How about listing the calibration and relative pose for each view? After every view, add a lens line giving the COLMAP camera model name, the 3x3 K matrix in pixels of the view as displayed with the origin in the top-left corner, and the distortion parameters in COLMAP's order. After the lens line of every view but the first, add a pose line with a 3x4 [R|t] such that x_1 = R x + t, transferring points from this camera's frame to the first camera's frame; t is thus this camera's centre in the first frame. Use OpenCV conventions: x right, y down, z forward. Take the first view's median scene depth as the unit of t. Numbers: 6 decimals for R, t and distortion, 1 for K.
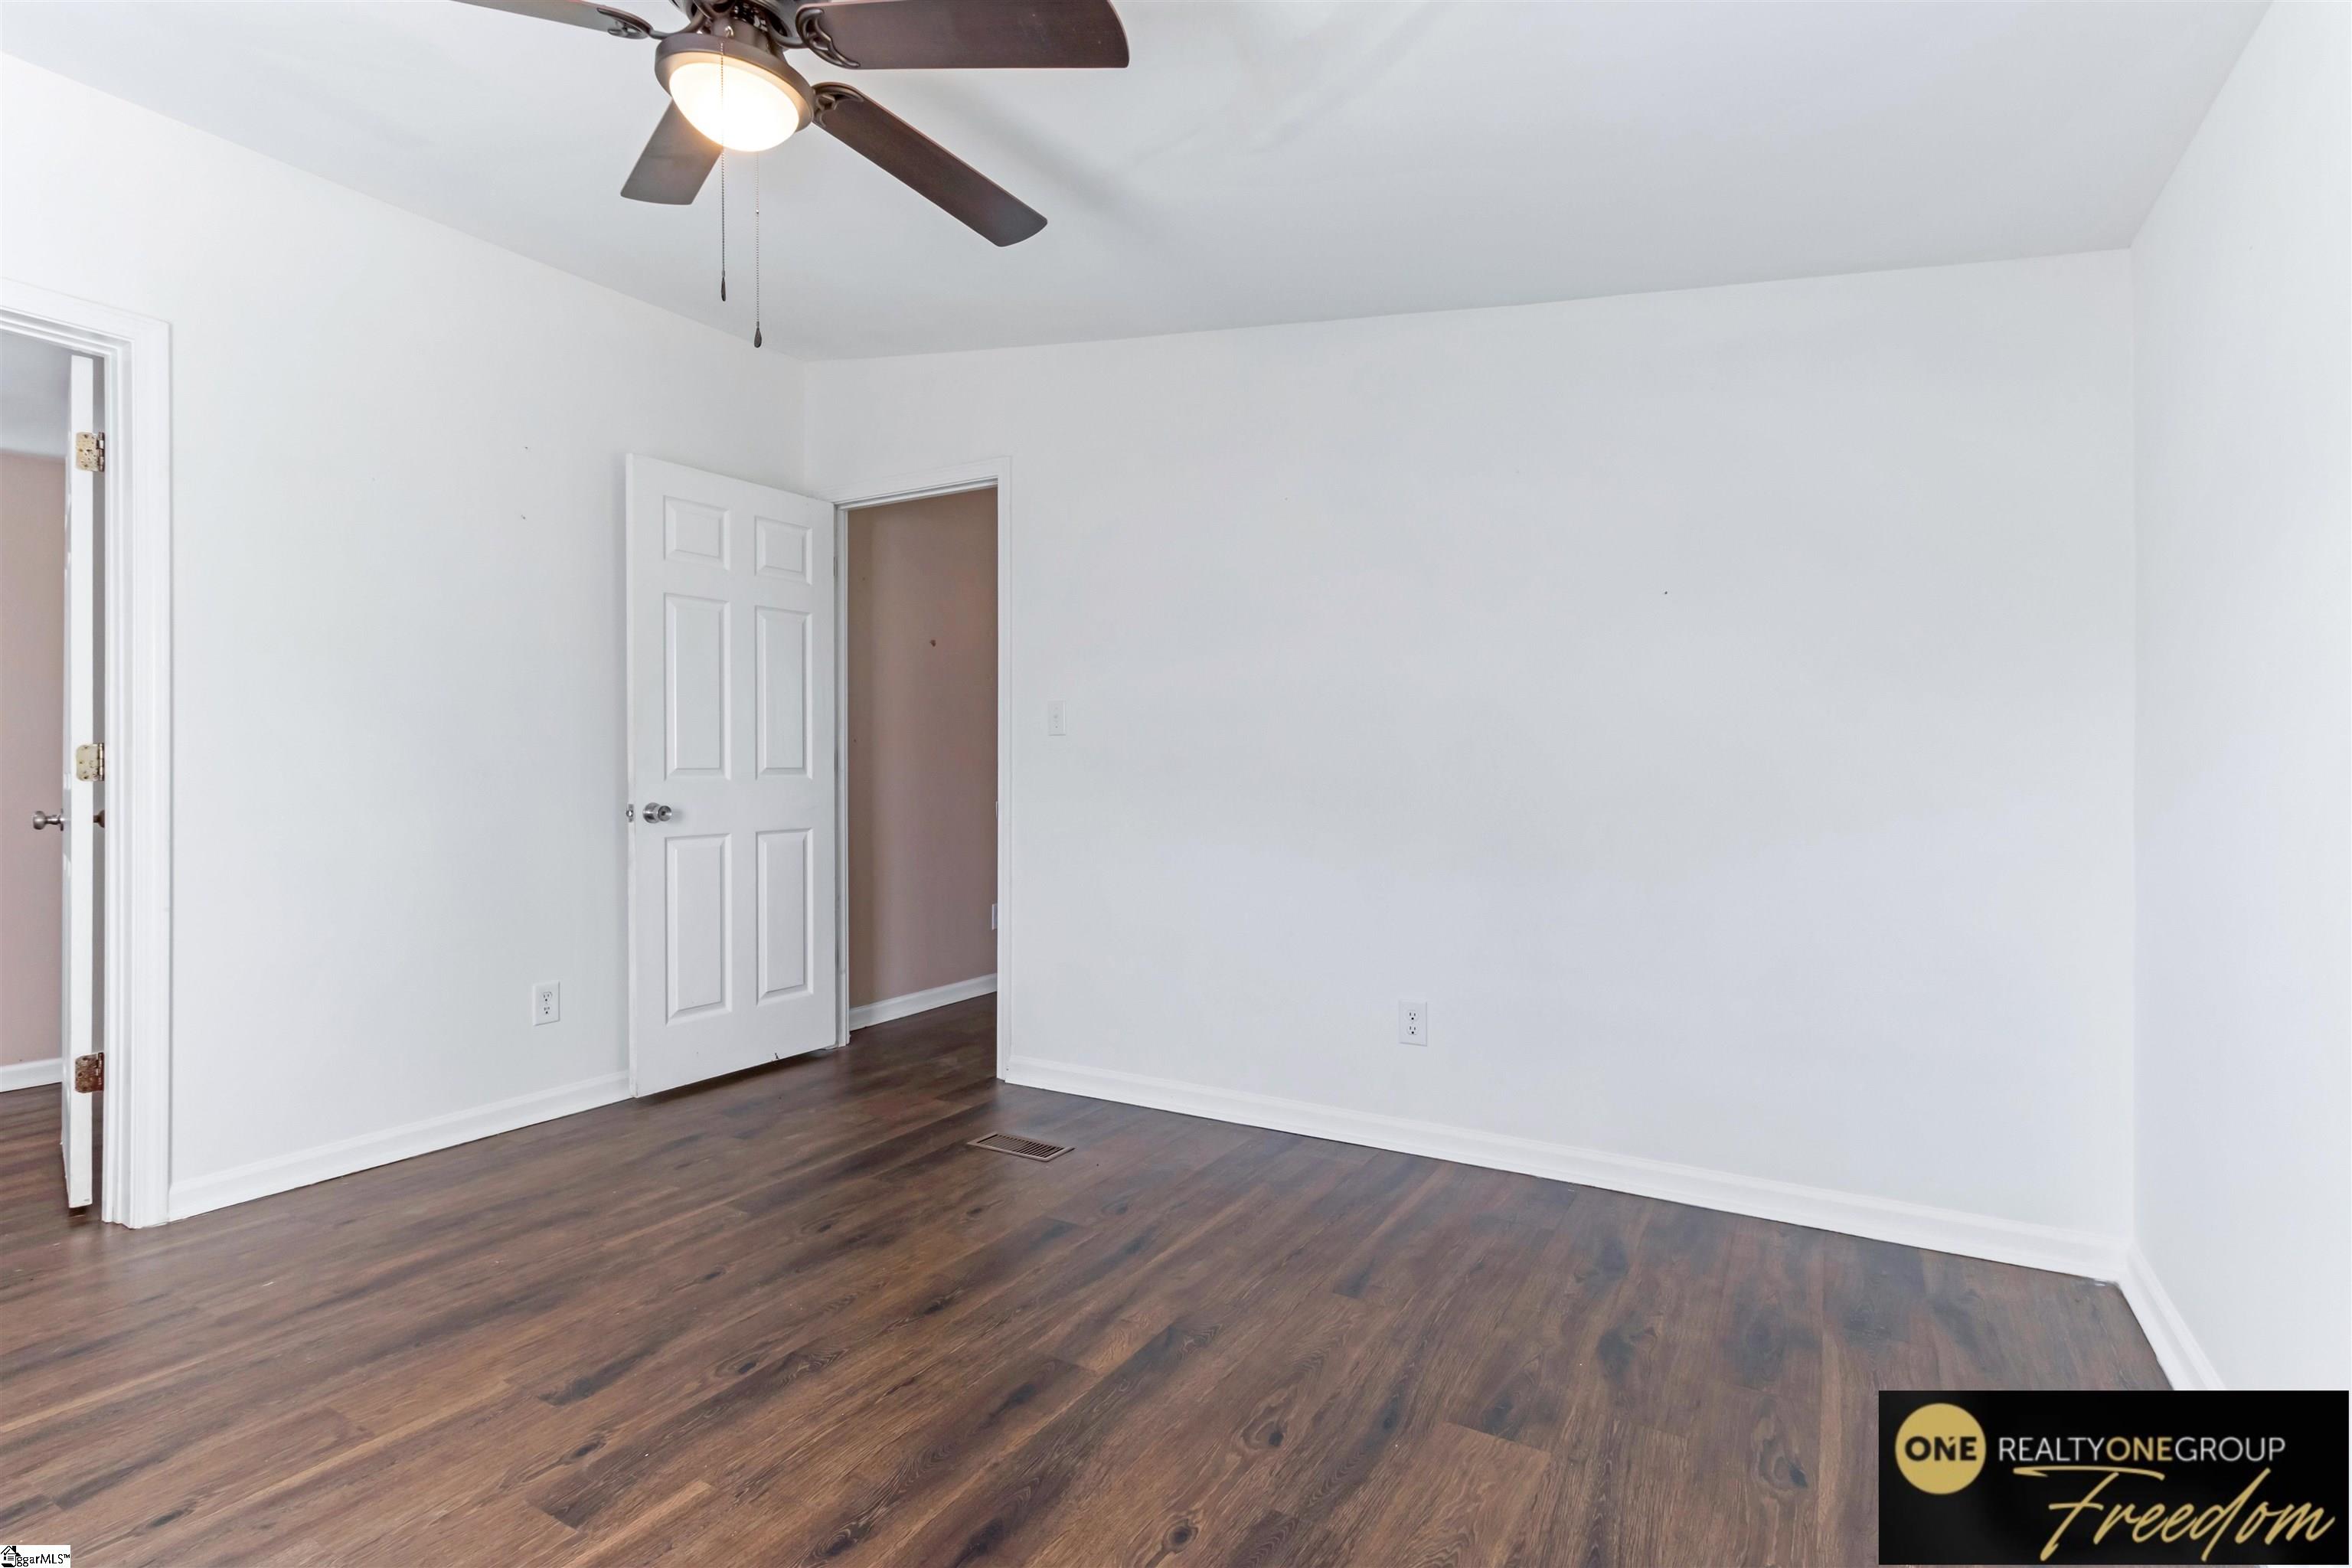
lens RADIAL K [[1133.6, 0, 1184.3], [0, 1133.6, 781.8], [0, 0, 1]] dist [0.000581, 0.000726]
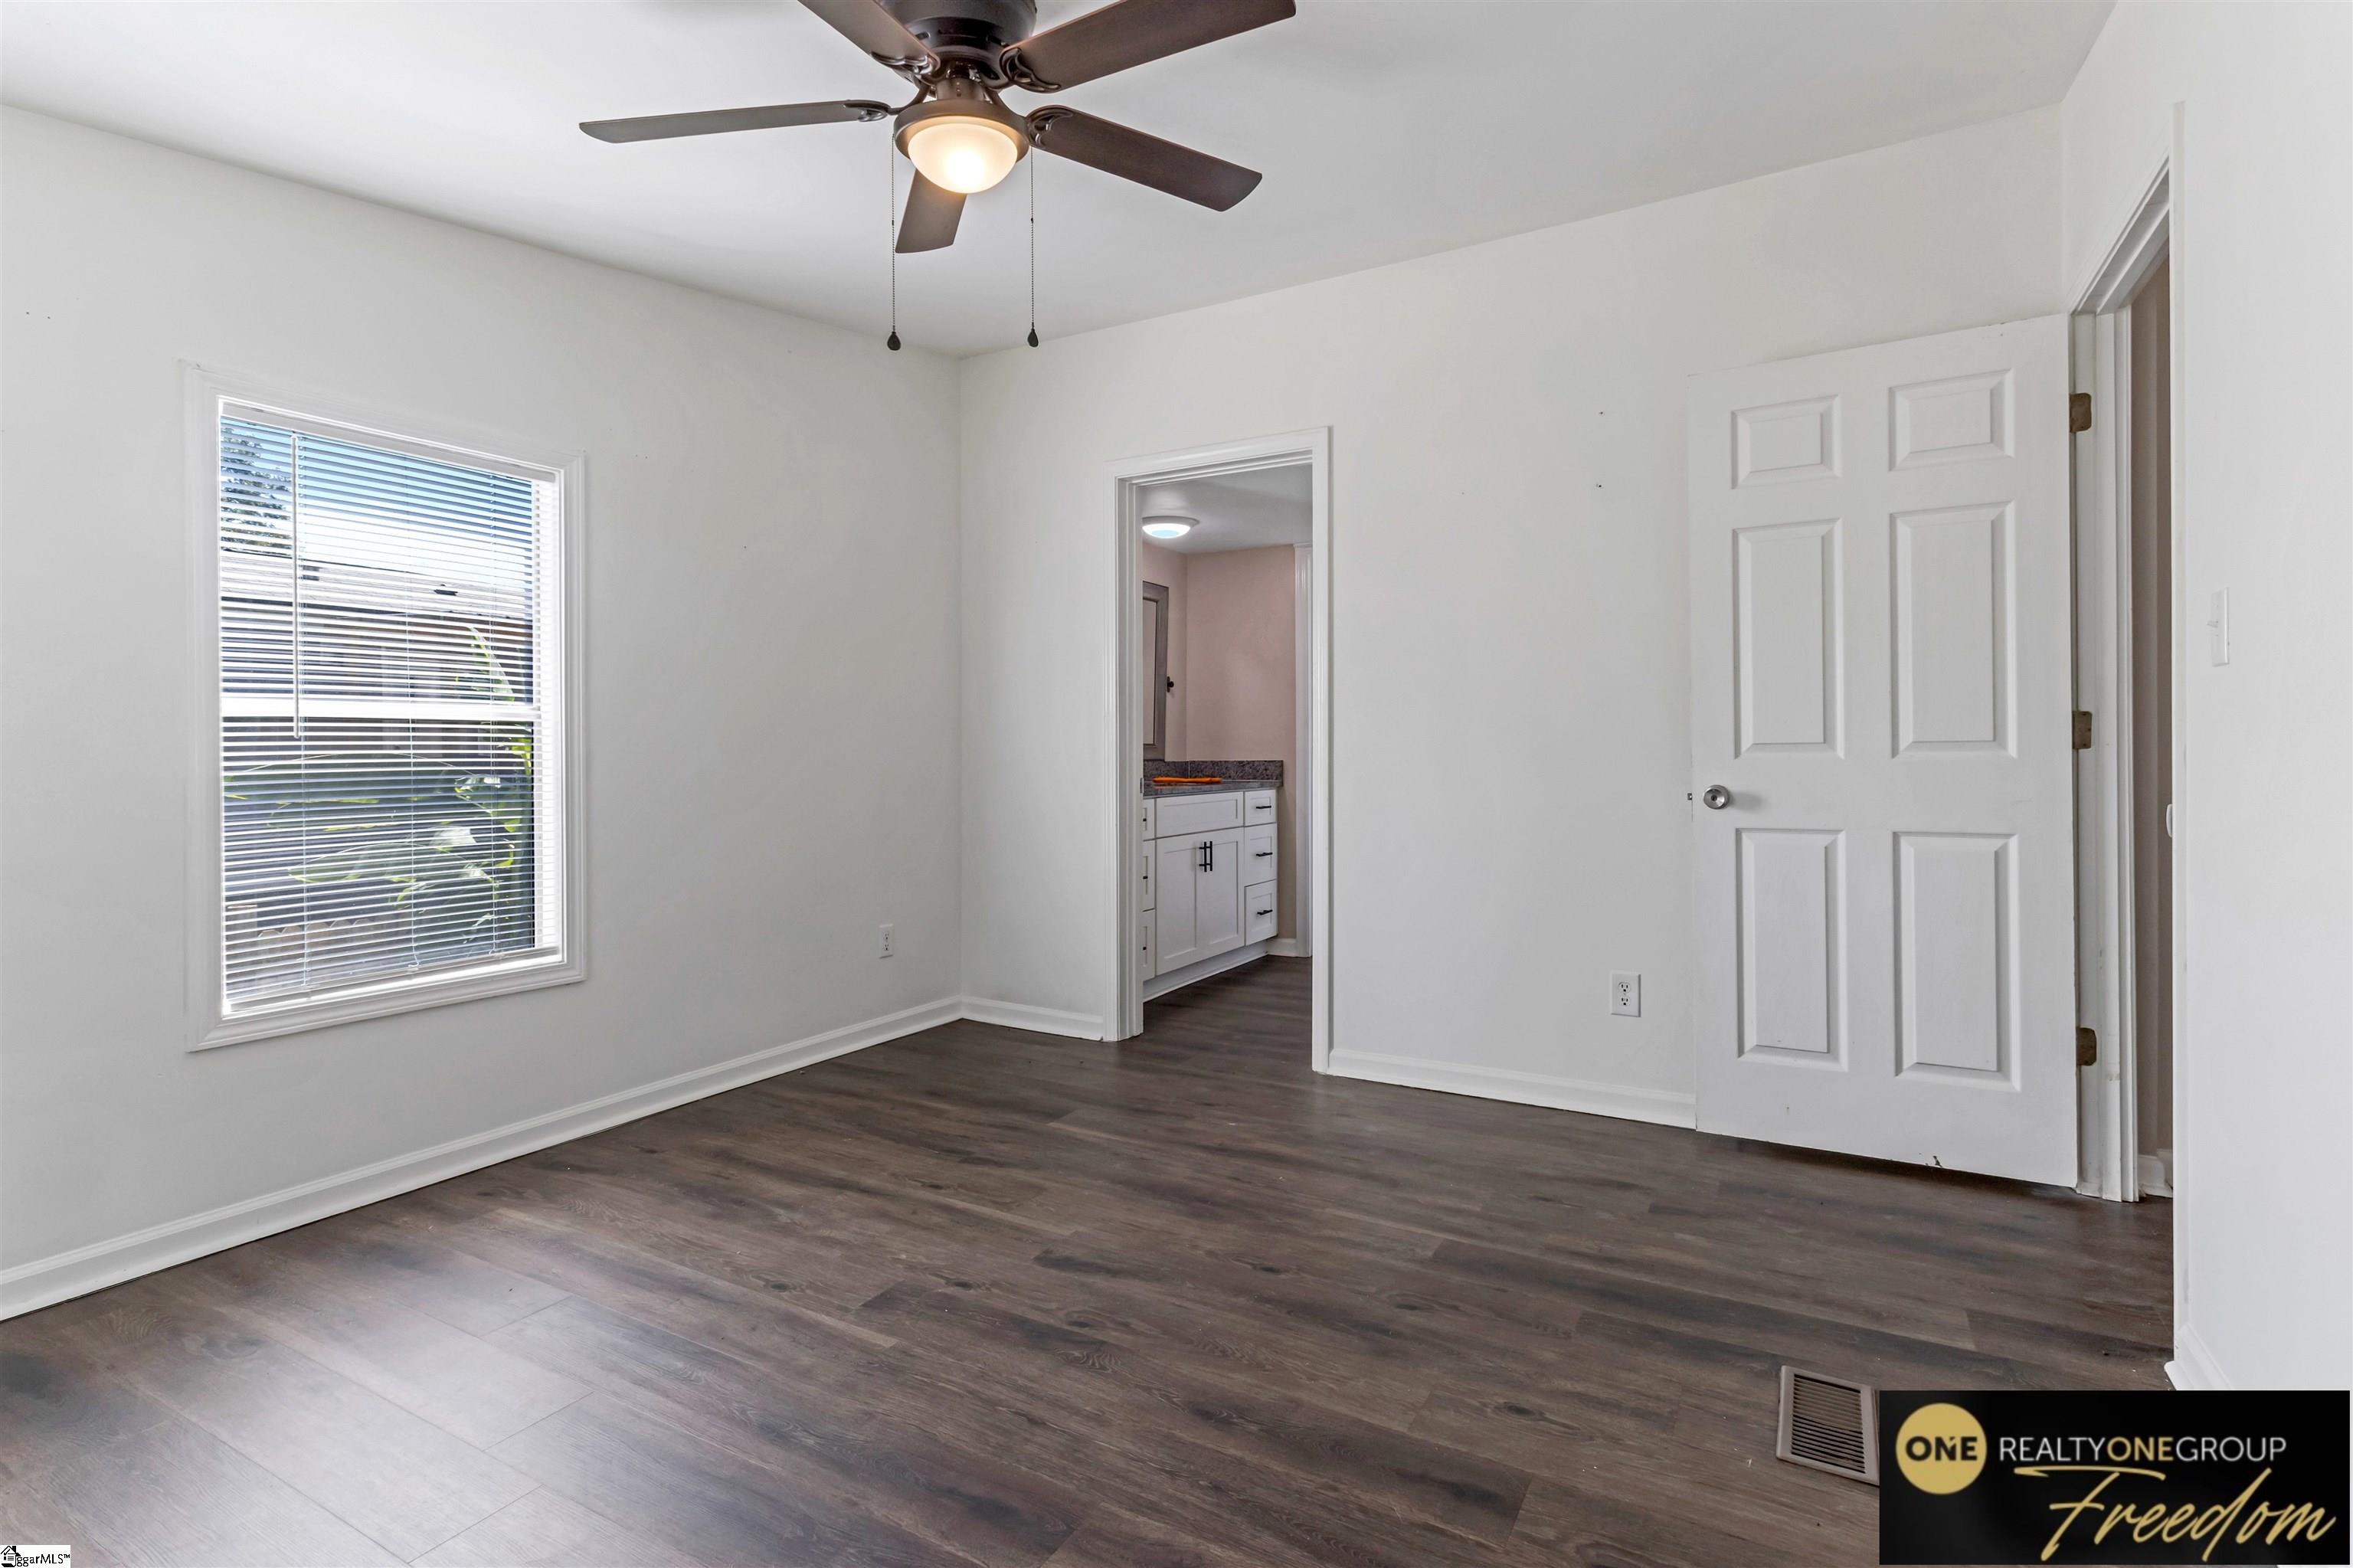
lens RADIAL K [[1134.1, 0, 1185.6], [0, 1134.1, 759.1], [0, 0, 1]] dist [0.000581, 0.000726]
pose [[0.006185, 0.007010, -0.999956, 0.539621], [-0.004930, 0.999963, 0.006980, -0.006037], [0.999969, 0.004887, 0.006219, 0.907033]]
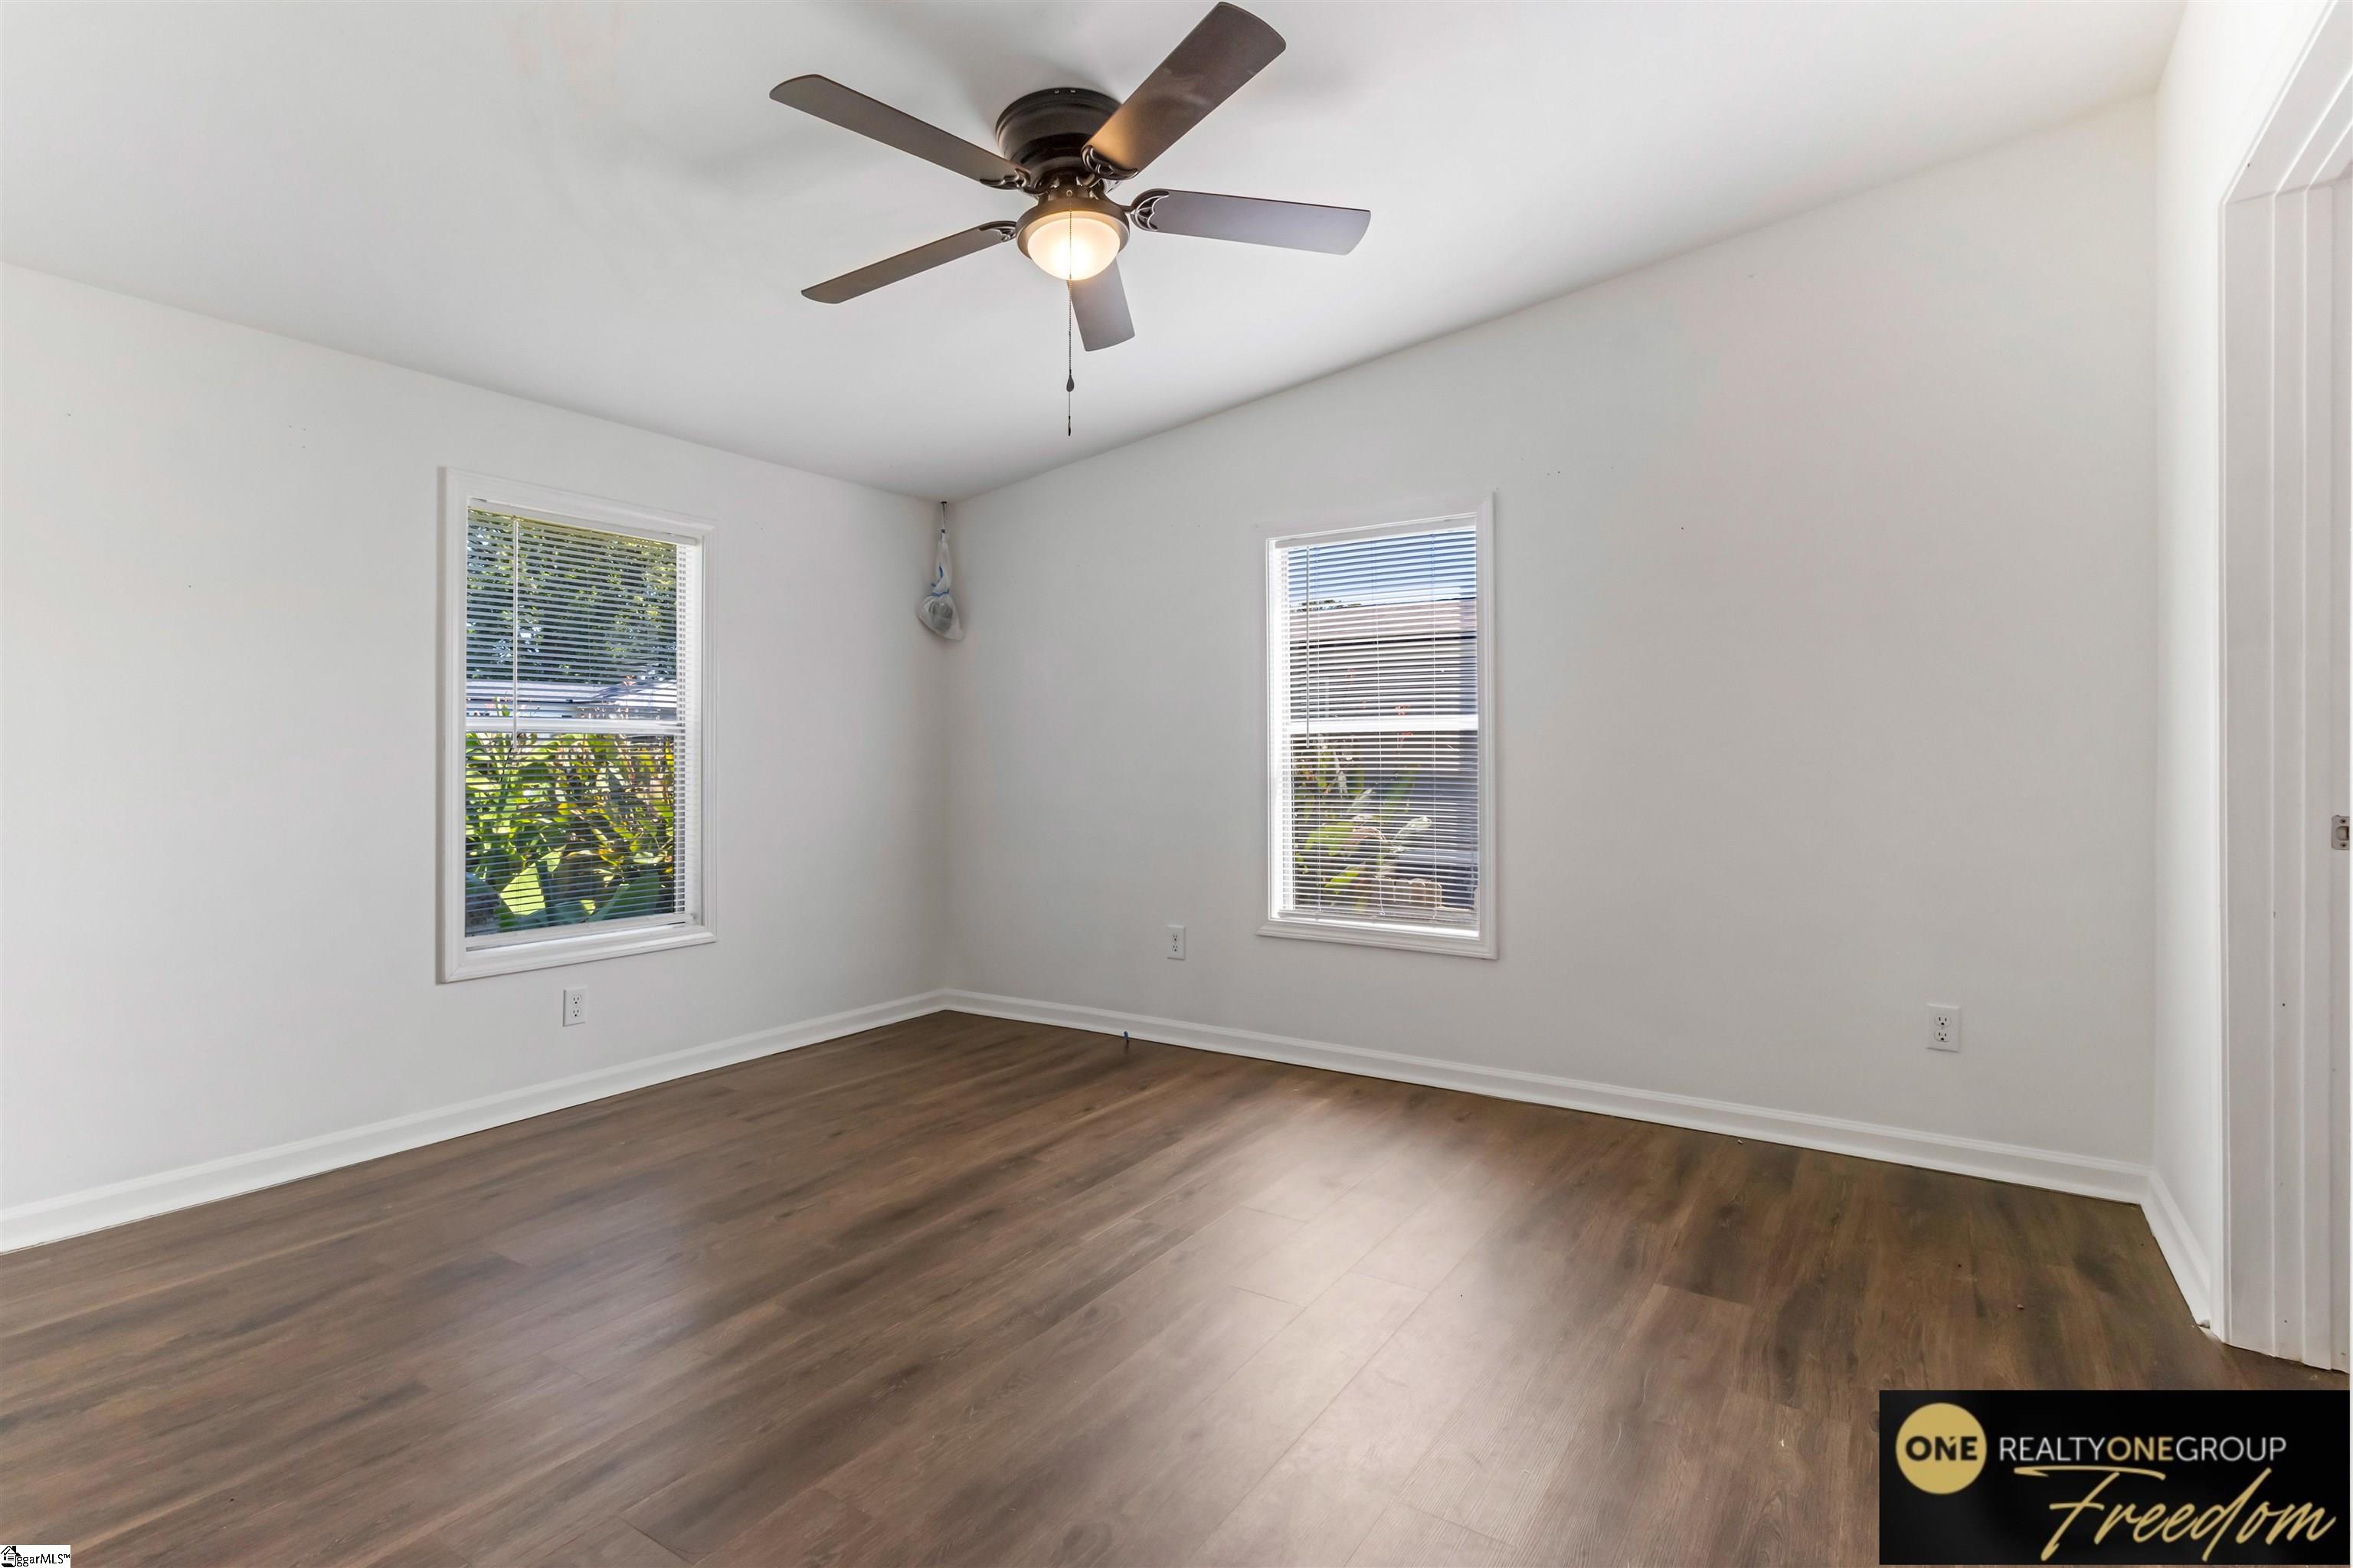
lens RADIAL K [[1134.1, 0, 1169.1], [0, 1134.1, 759.9], [0, 0, 1]] dist [0.000581, 0.000726]
pose [[-0.998023, -0.000385, 0.062854, -0.439842], [0.000423, 0.999917, 0.012847, -0.016817], [-0.062854, 0.012848, -0.997940, 1.719211]]
